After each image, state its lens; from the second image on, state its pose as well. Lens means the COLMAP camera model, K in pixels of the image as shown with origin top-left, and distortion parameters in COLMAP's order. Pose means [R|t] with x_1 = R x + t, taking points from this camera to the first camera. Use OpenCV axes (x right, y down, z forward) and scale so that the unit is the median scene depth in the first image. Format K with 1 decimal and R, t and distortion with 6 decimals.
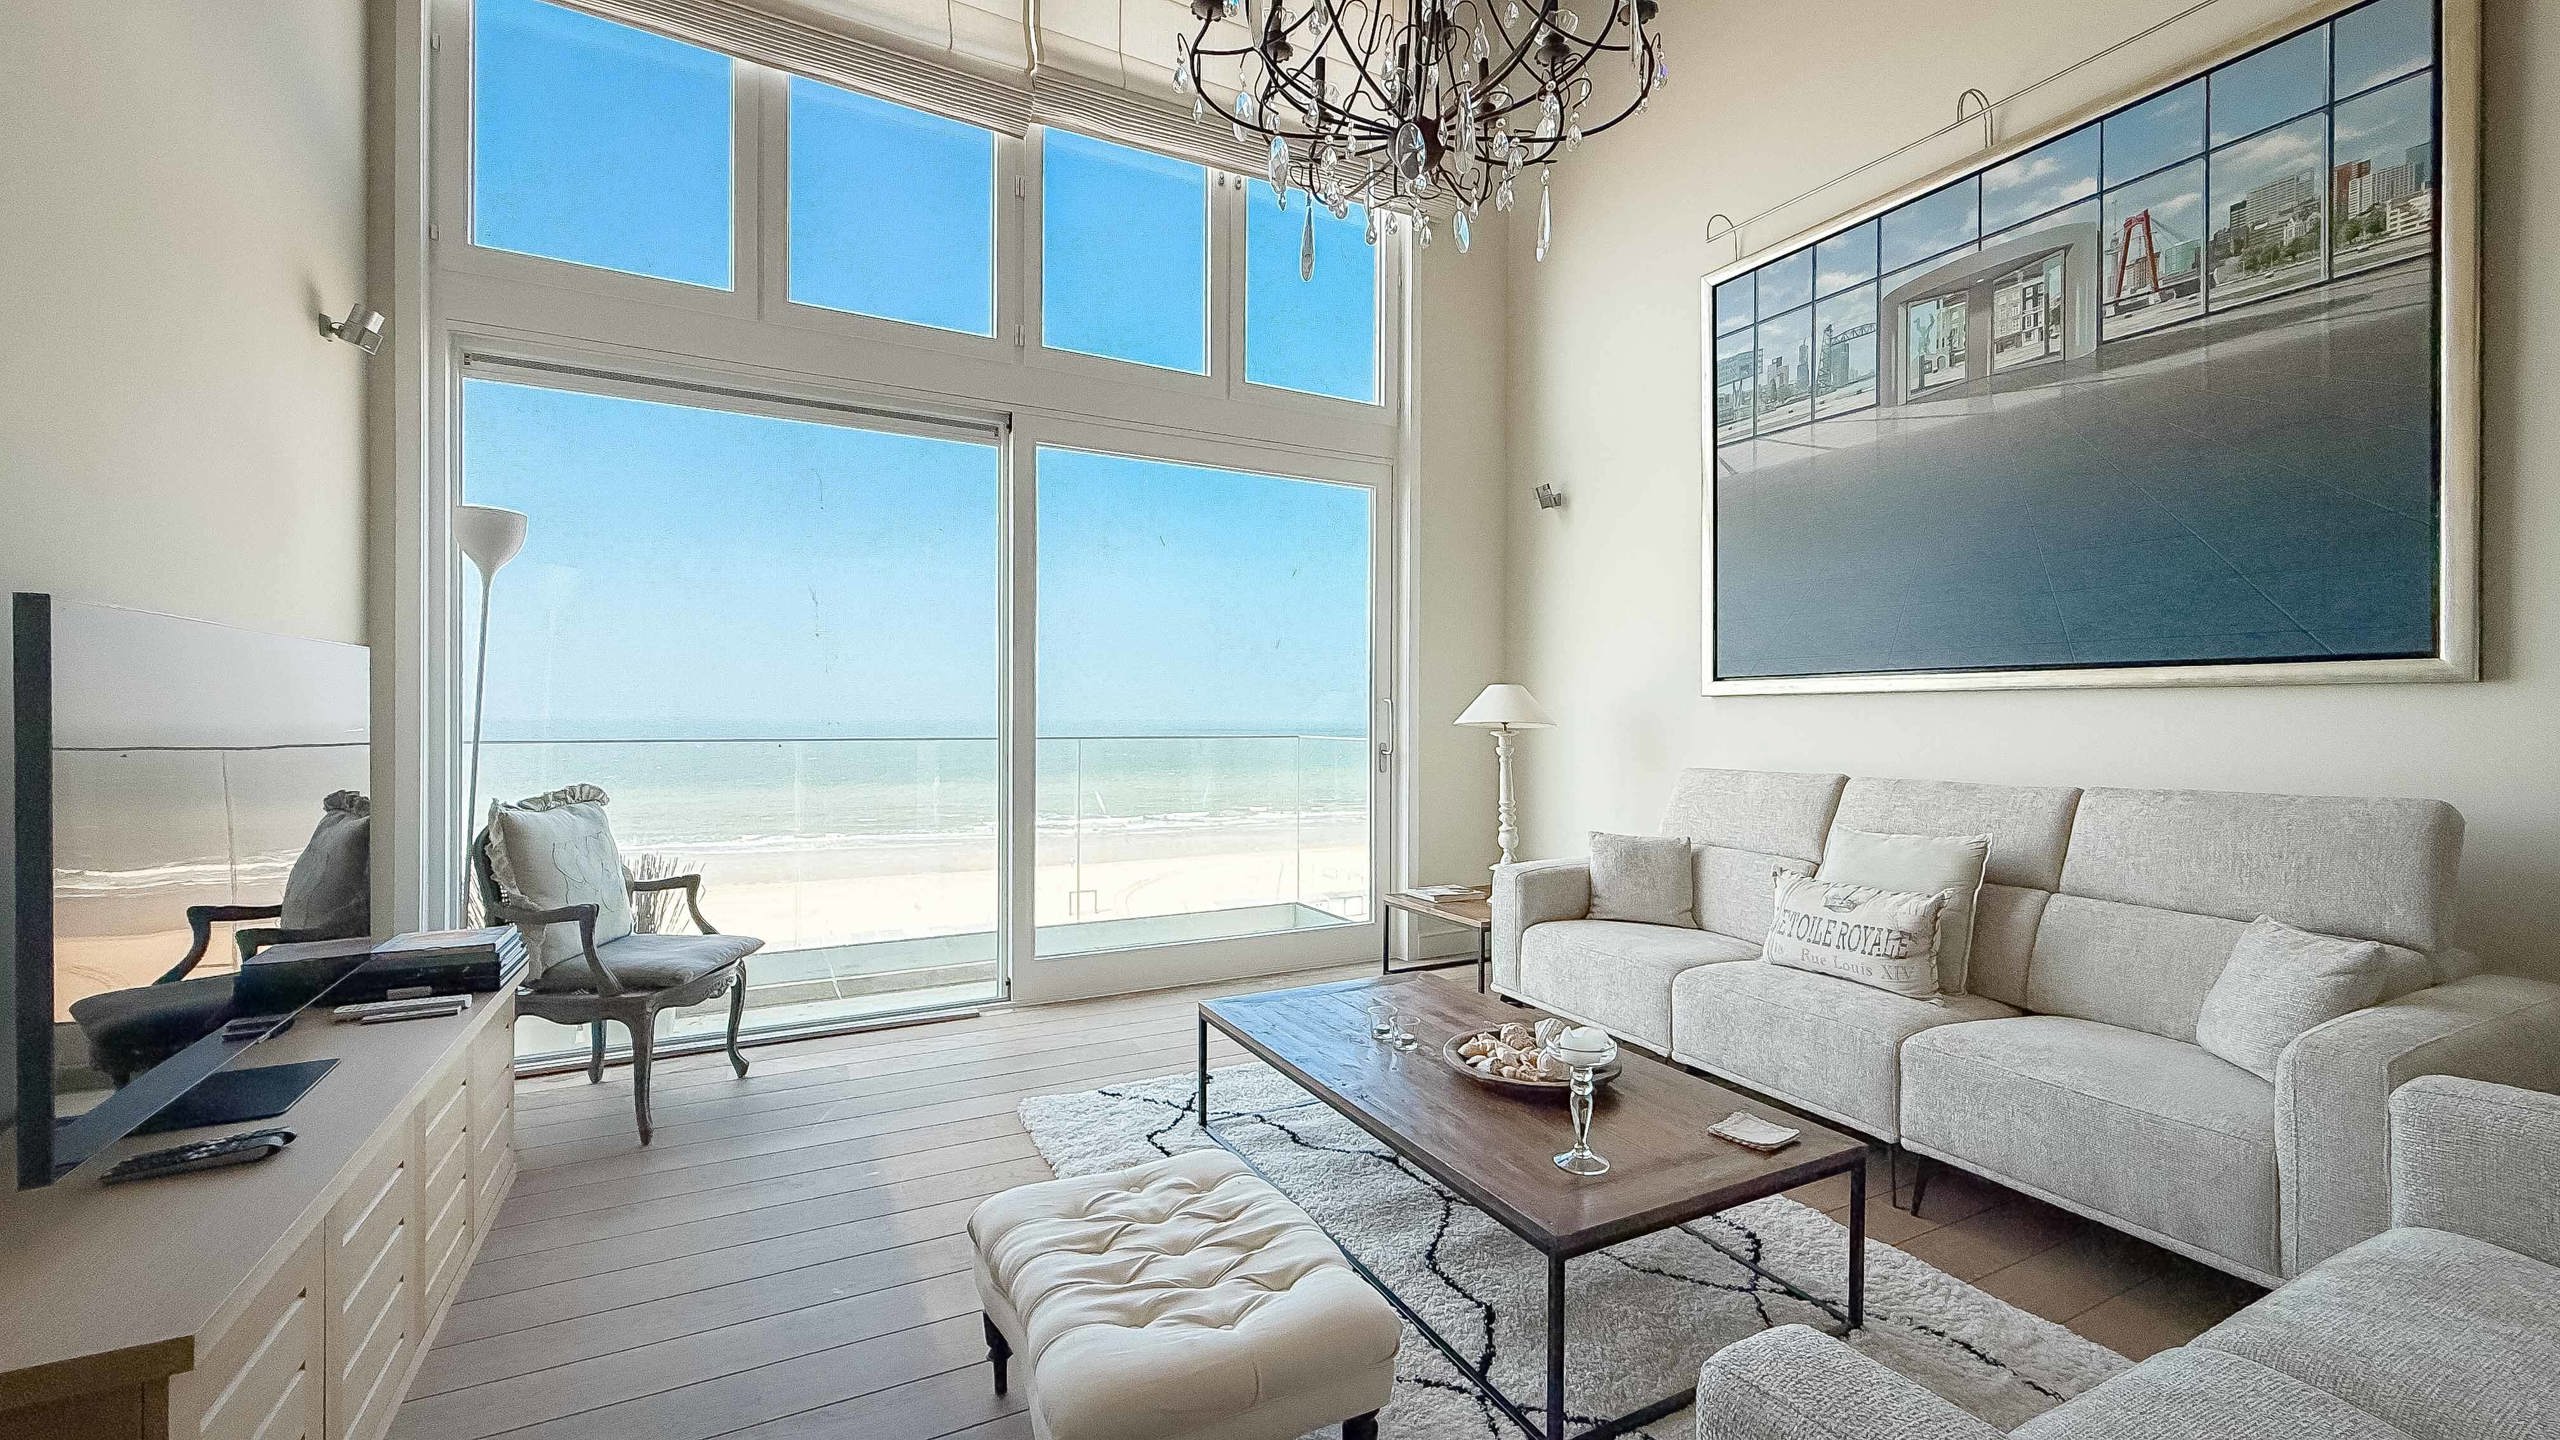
lens RADIAL K [[1019.8, 0, 1280.0], [0, 1019.8, 720.0], [0, 0, 1]] dist [-0.001483, -0.000090]
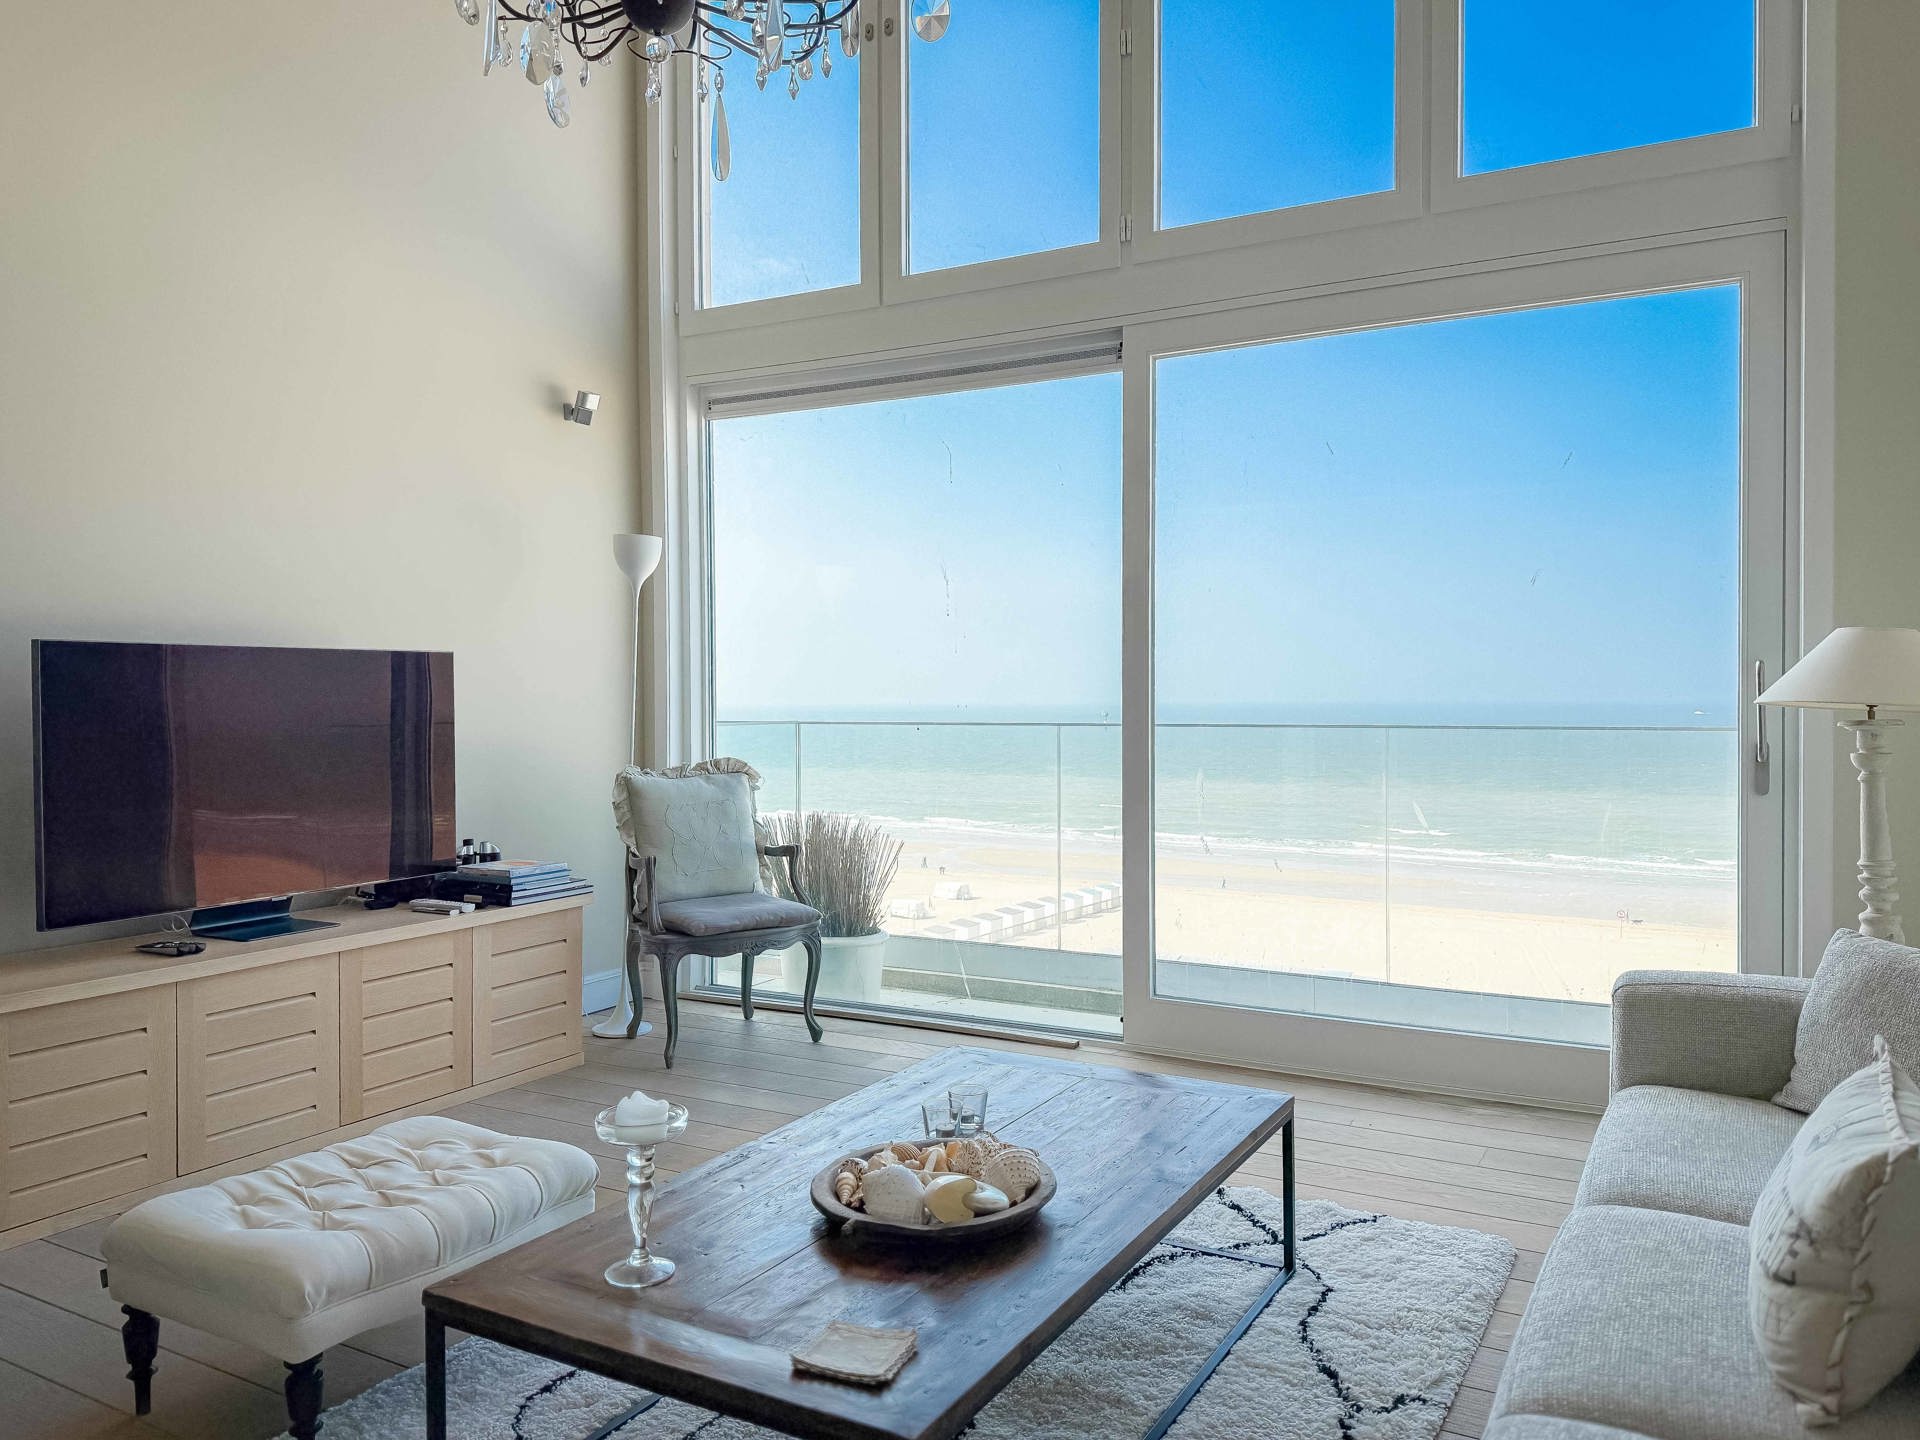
lens RADIAL K [[1372.1, 0, 990.2], [0, 1372.1, 705.1], [0, 0, 1]] dist [0.053383, -0.062233]
pose [[0.559624, -0.000666, -0.828746, 0.728554], [0.001242, 0.999999, 0.000035, 0.003871], [0.828746, -0.001049, 0.559624, 0.351993]]
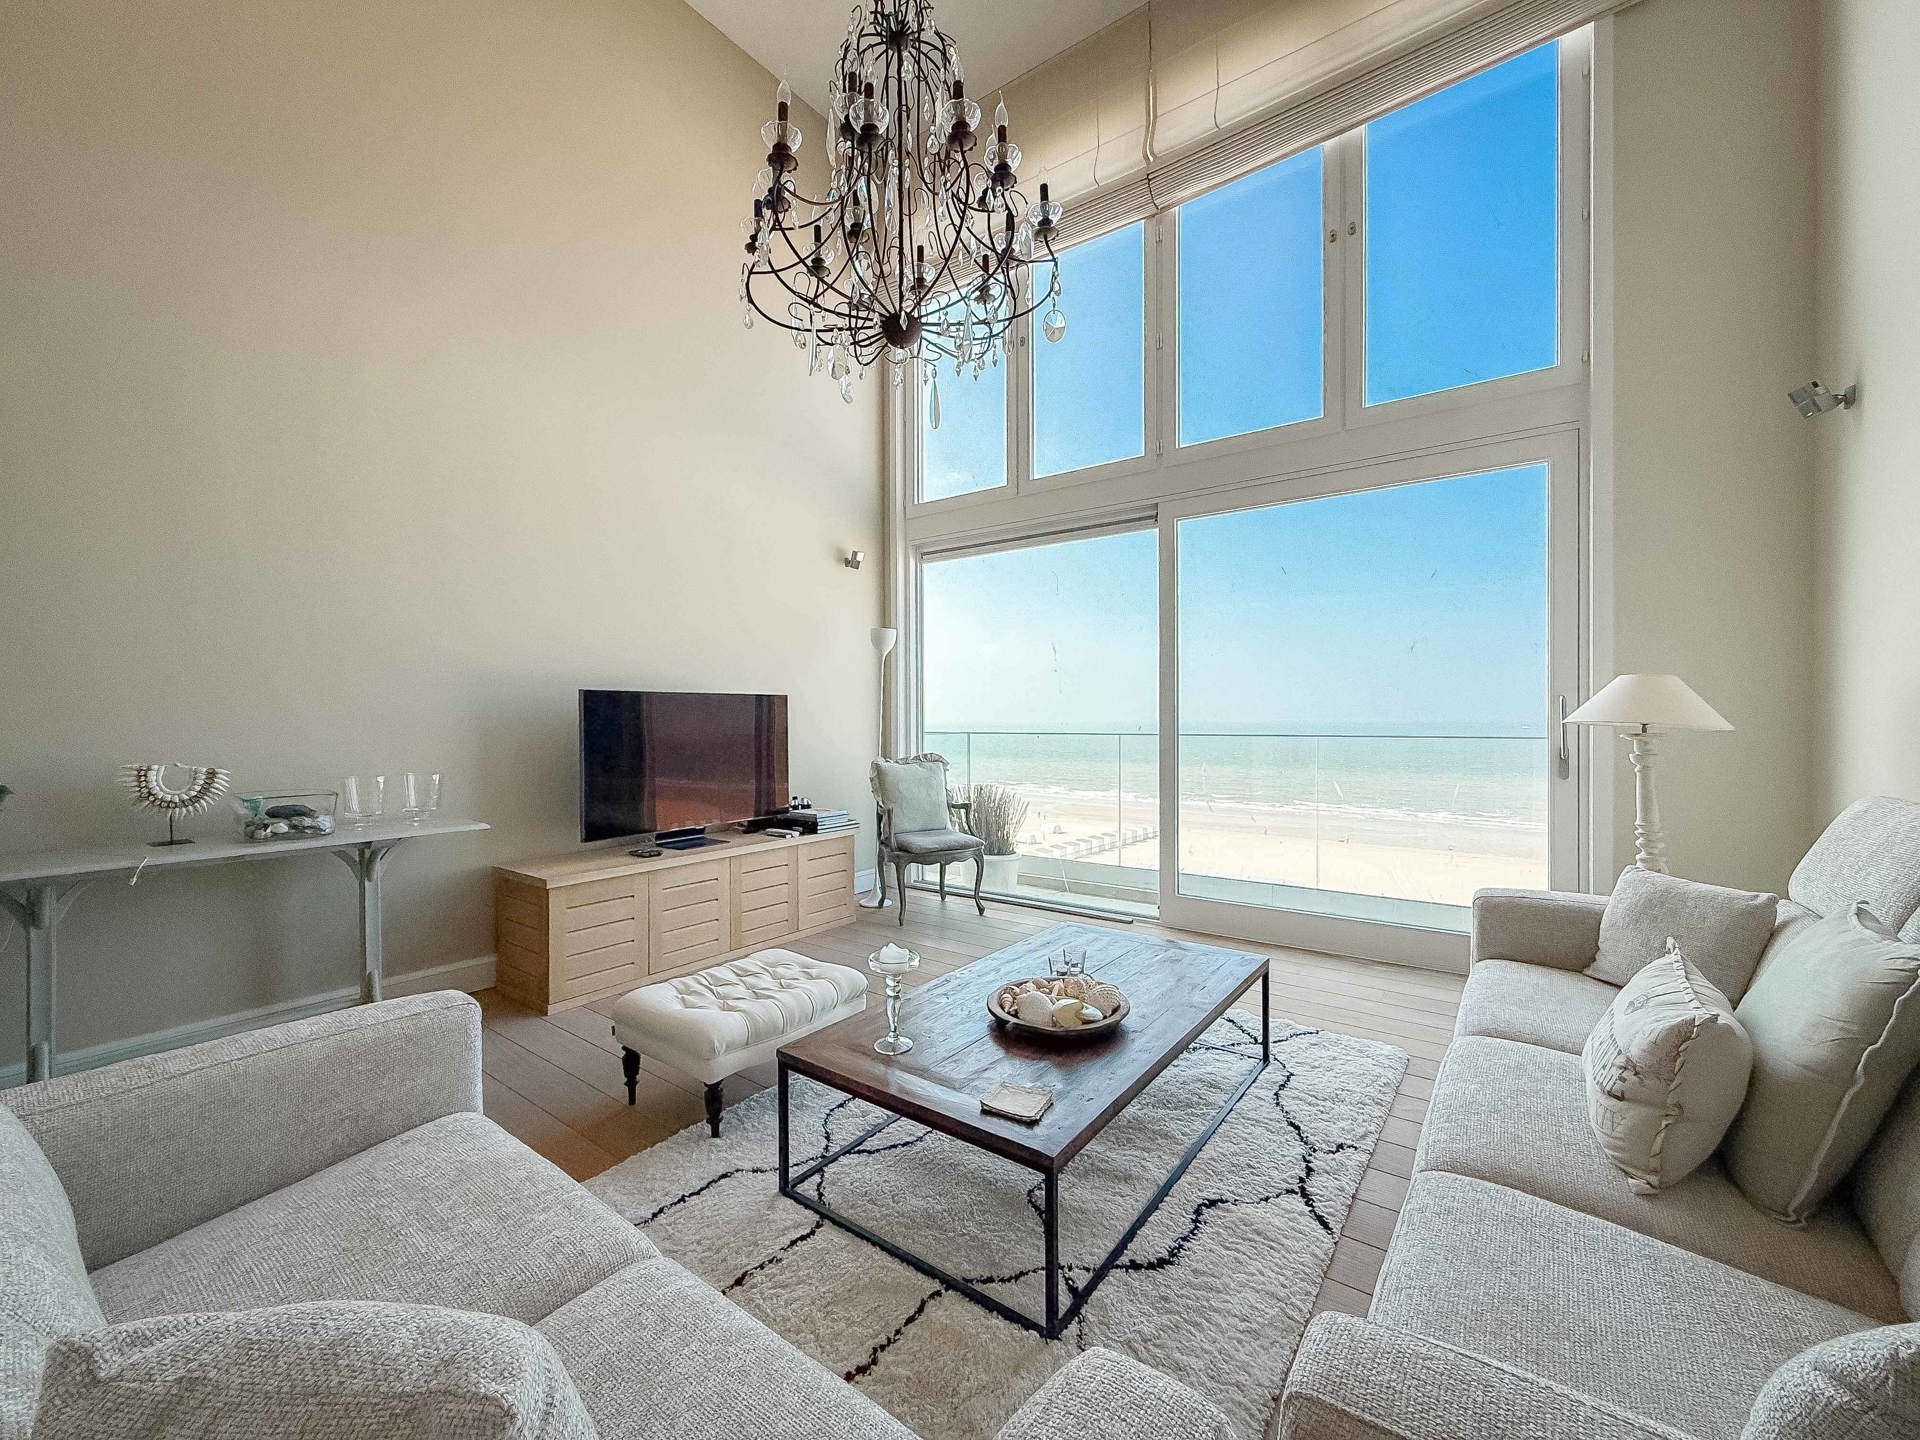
lens RADIAL K [[770.3, 0, 960.0], [0, 770.3, 720.0], [0, 0, 1]] dist [0.001431, 0.000354]
pose [[0.435481, -0.003862, -0.900190, 0.700672], [0.001327, 0.999992, -0.003648, 0.002066], [0.900197, 0.000394, 0.435483, 0.350457]]
